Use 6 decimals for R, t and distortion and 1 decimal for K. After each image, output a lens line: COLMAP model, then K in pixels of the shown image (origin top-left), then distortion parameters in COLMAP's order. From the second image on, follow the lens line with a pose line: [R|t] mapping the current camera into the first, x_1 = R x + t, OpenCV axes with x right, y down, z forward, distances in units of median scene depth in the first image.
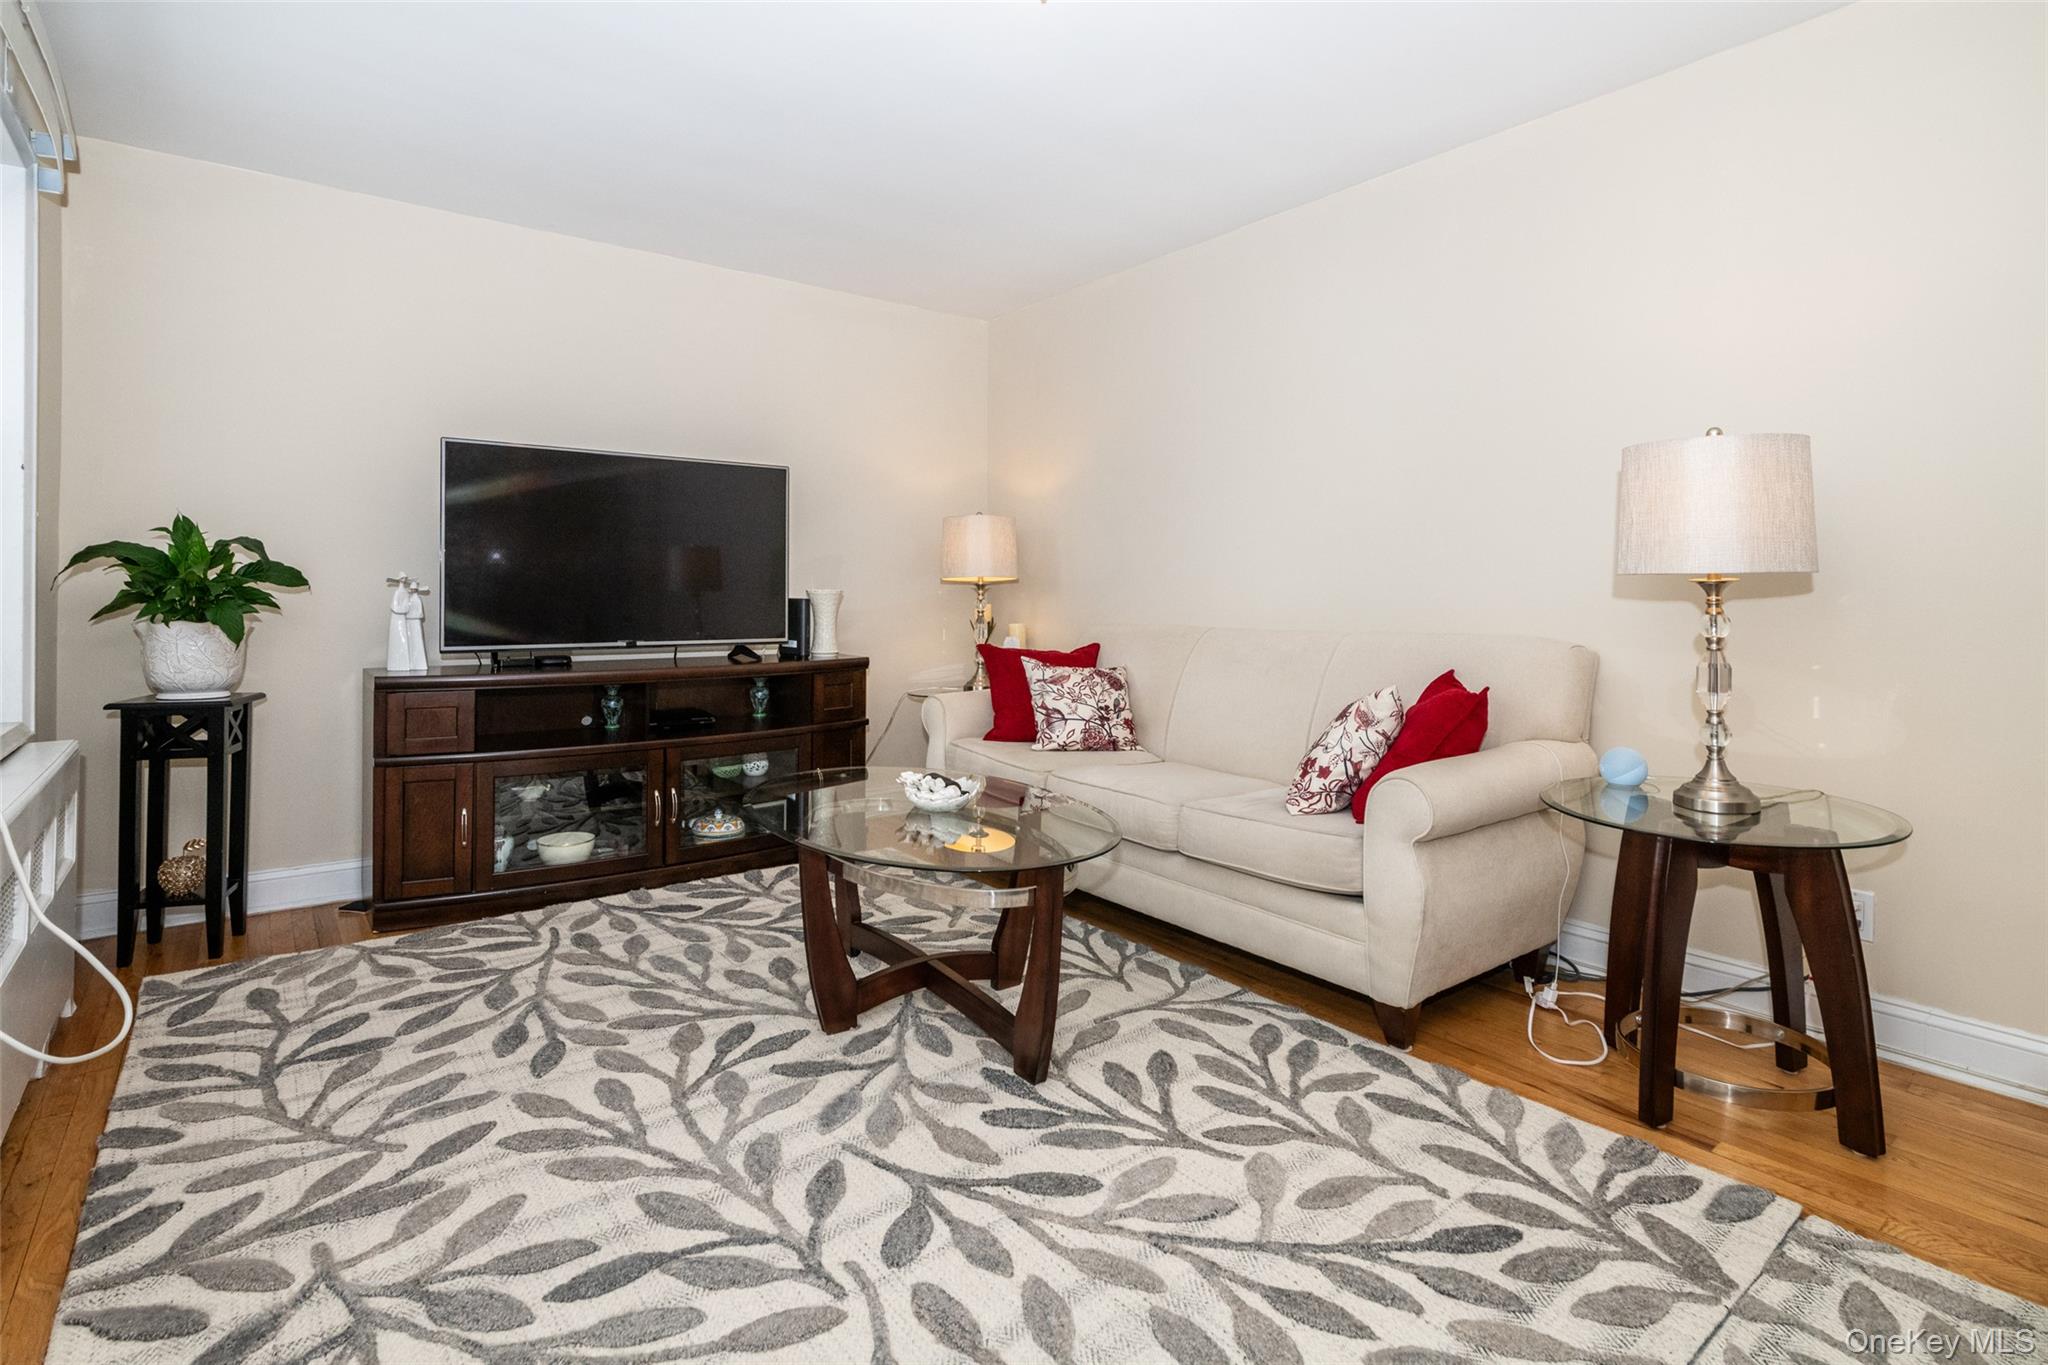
lens RADIAL K [[937.2, 0, 957.3], [0, 937.2, 614.1], [0, 0, 1]] dist [-0.000359, -0.000090]
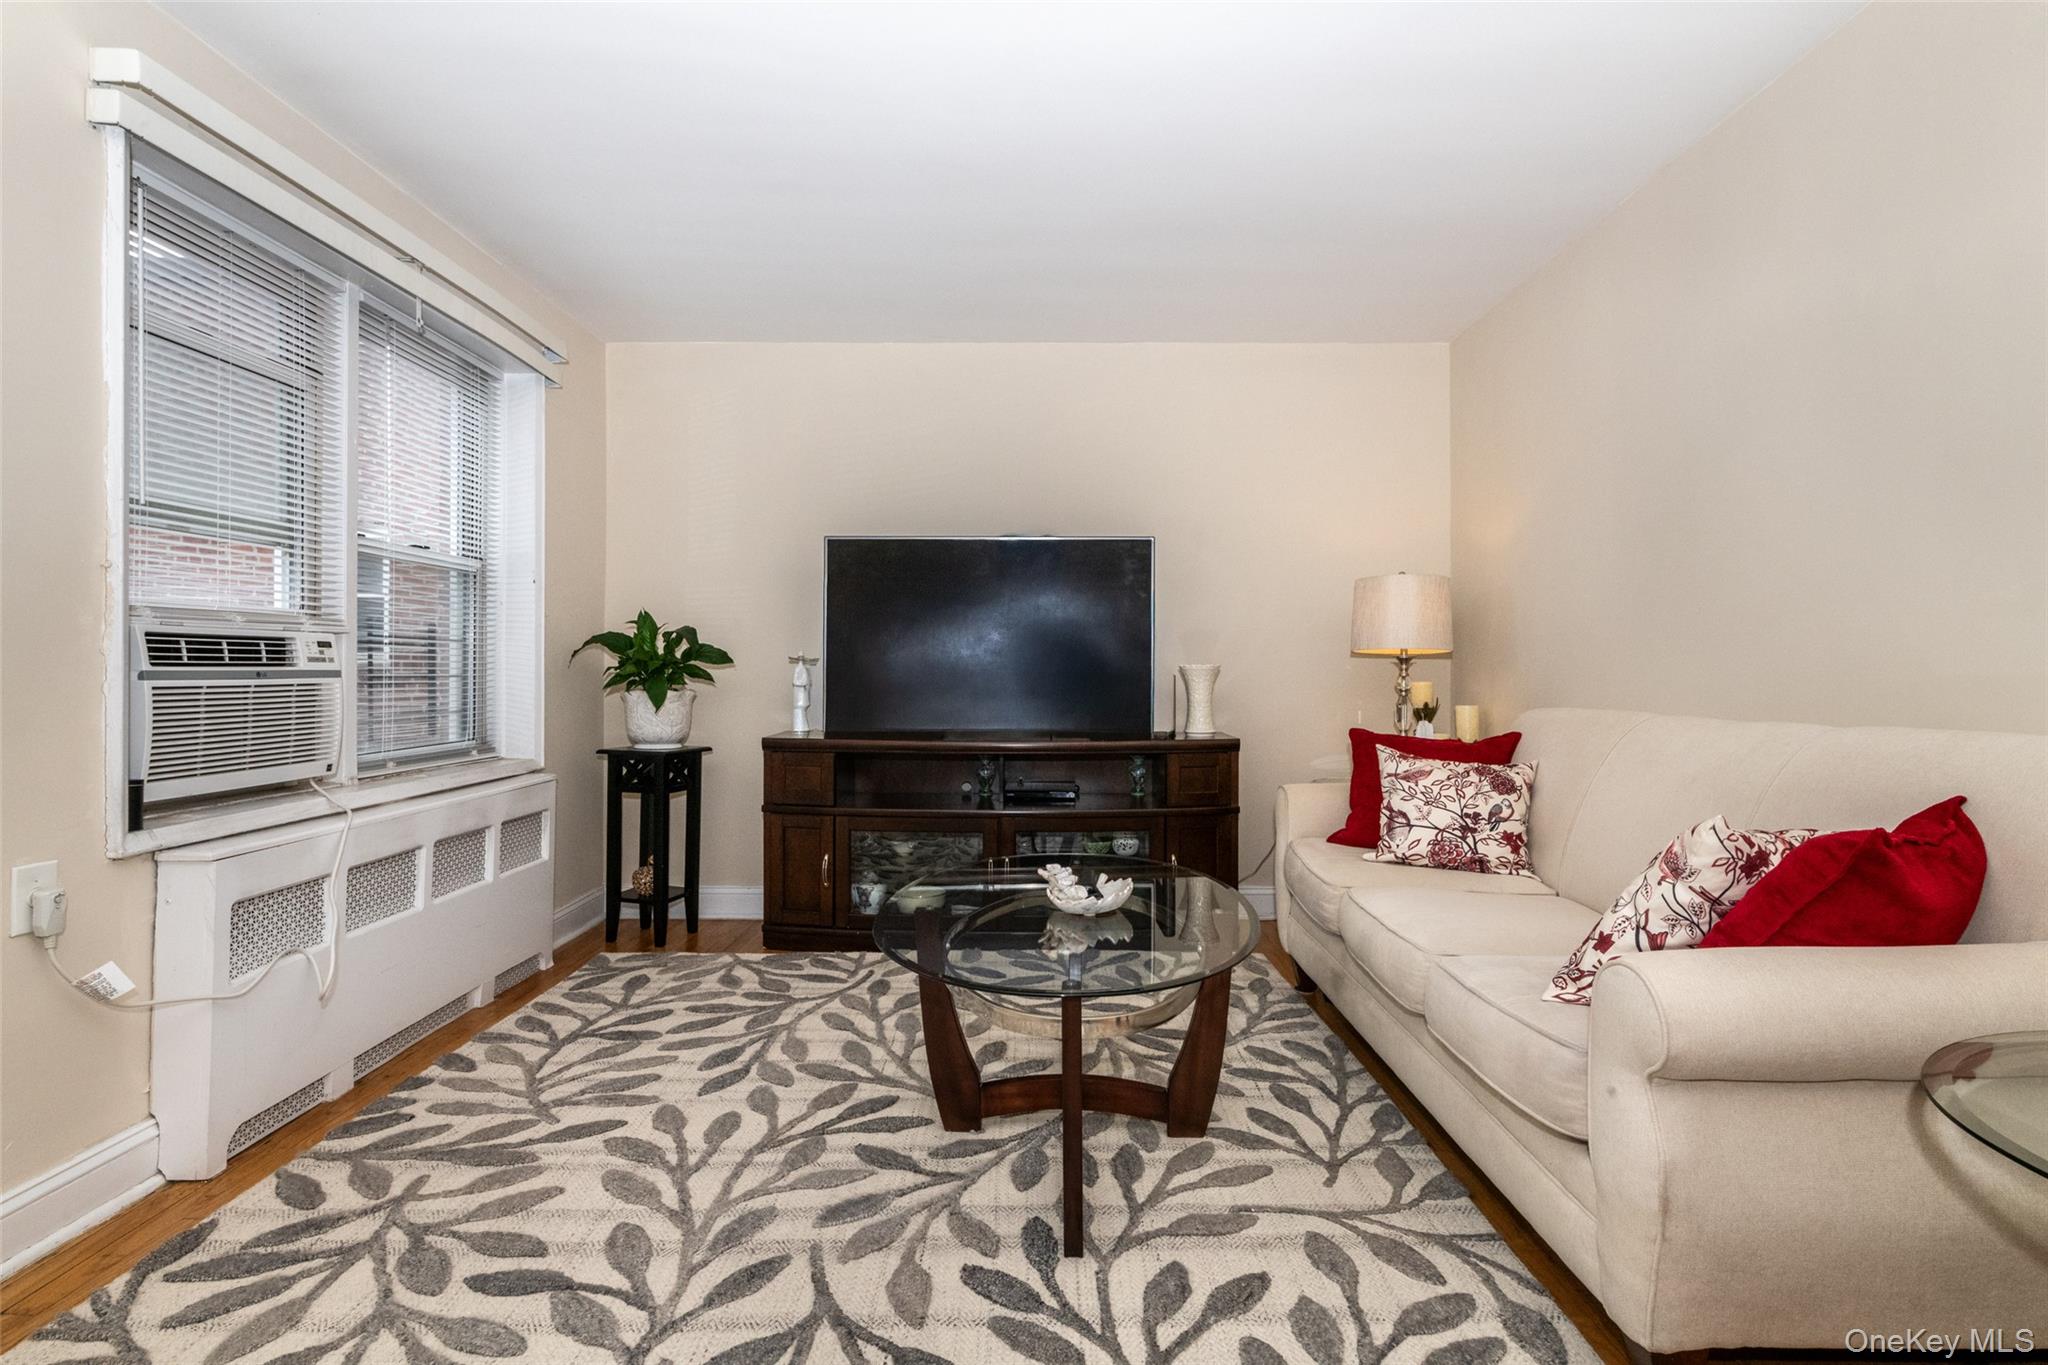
lens RADIAL K [[930.2, 0, 1048.9], [0, 930.2, 677.7], [0, 0, 1]] dist [0.003085, 0.000750]
pose [[0.825788, 0.002304, -0.563976, 0.459815], [-0.009886, 0.999897, -0.010390, -0.003164], [0.563894, 0.014155, 0.825726, 0.257498]]
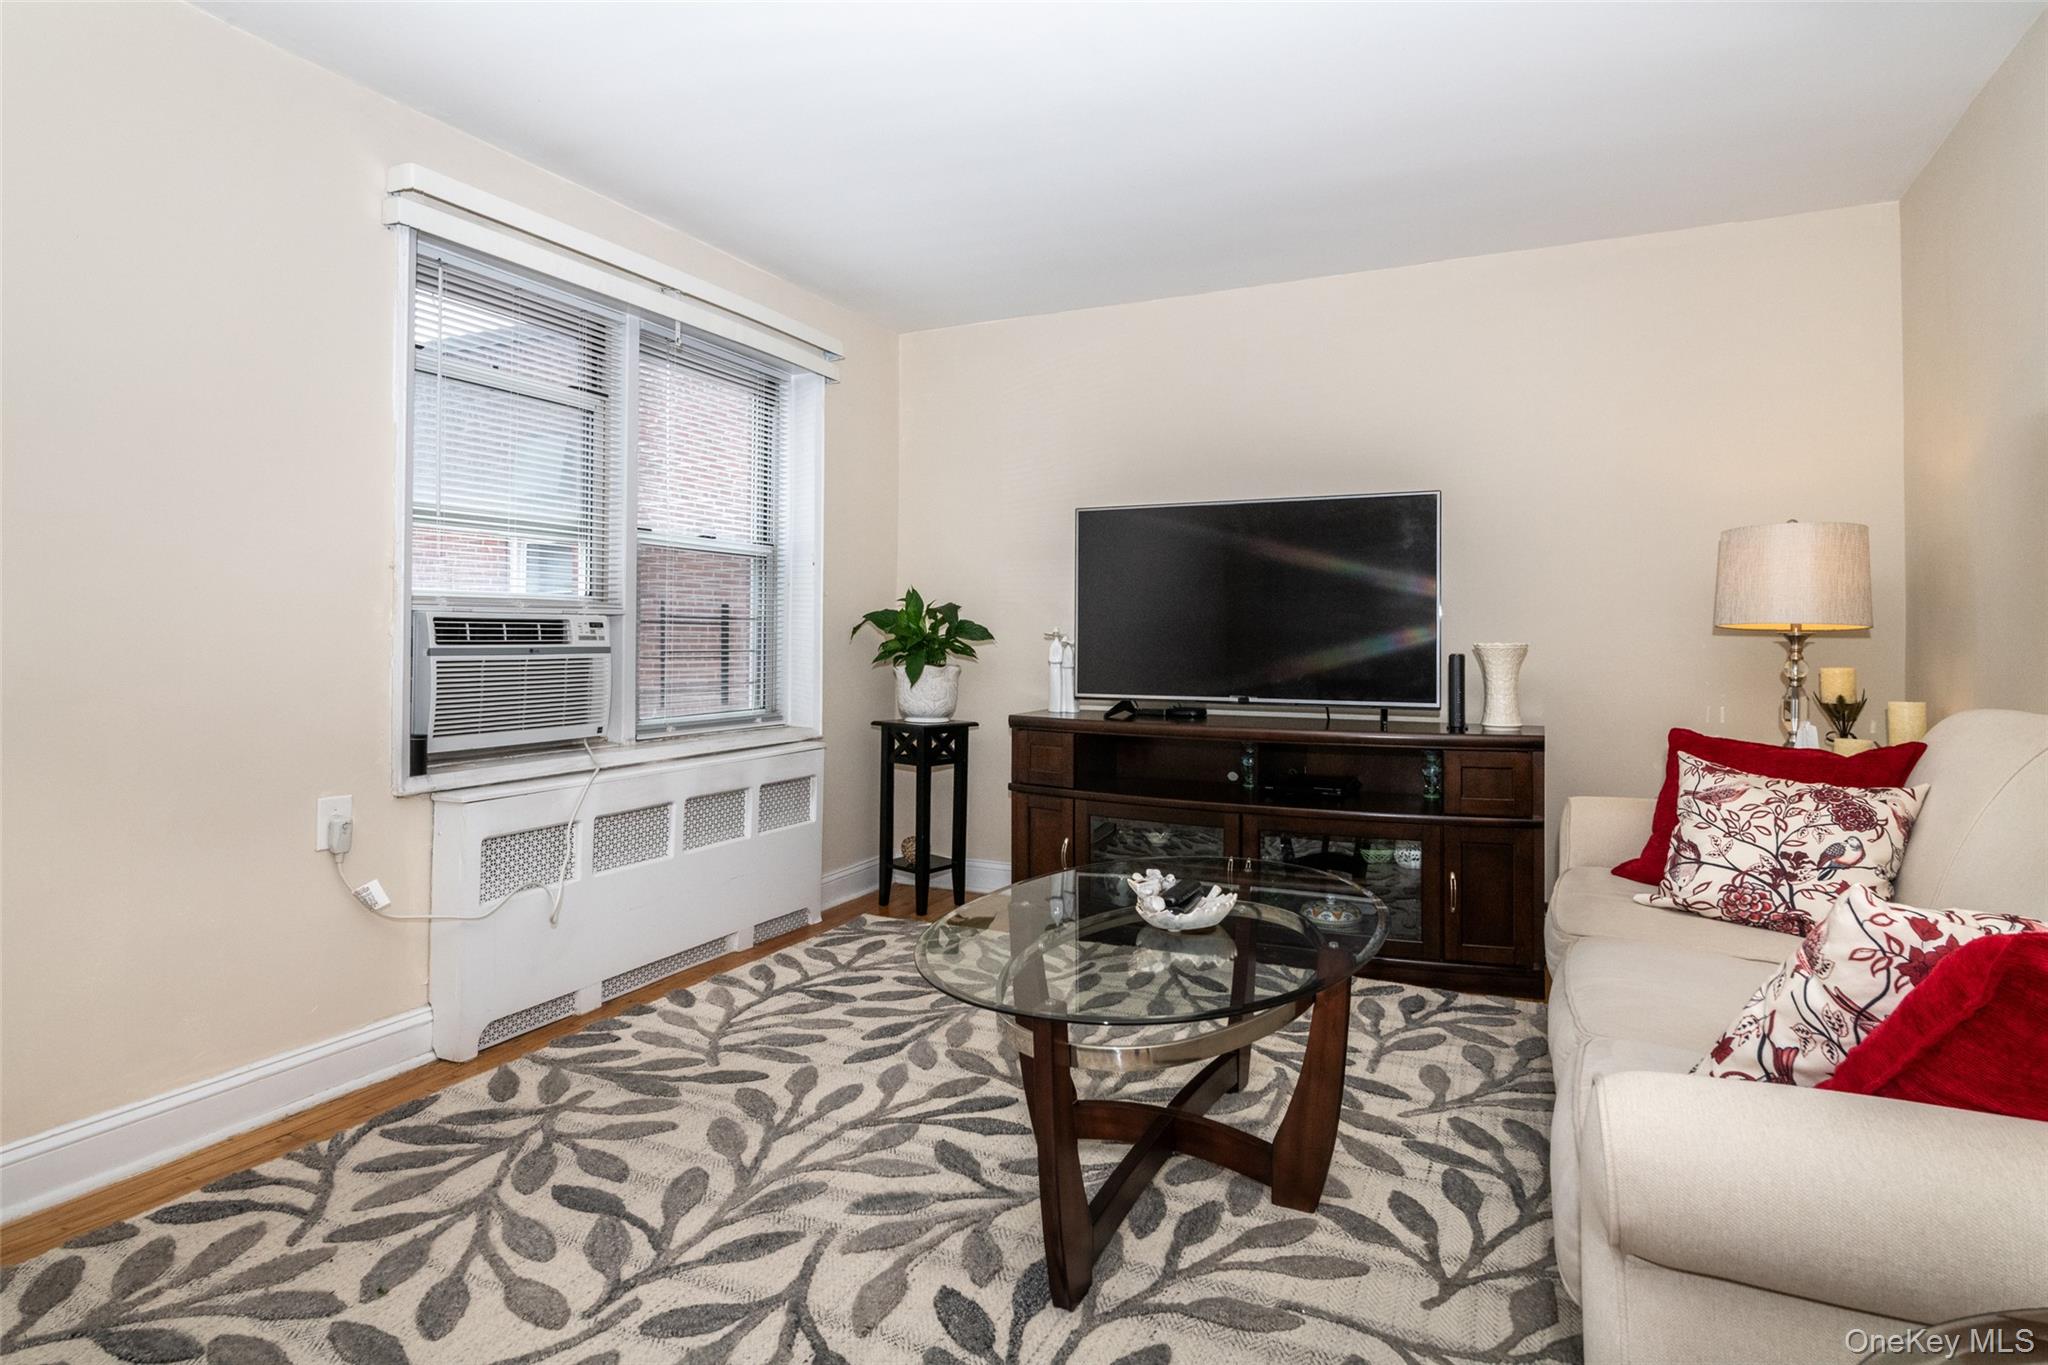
lens RADIAL K [[1007.4, 0, 1116.0], [0, 1007.4, 637.9], [0, 0, 1]] dist [0.002452, -0.000534]
pose [[0.542568, -0.002670, -0.840008, 0.677301], [-0.020913, 0.999642, -0.016685, -0.017828], [0.839751, 0.026619, 0.542318, 0.504531]]
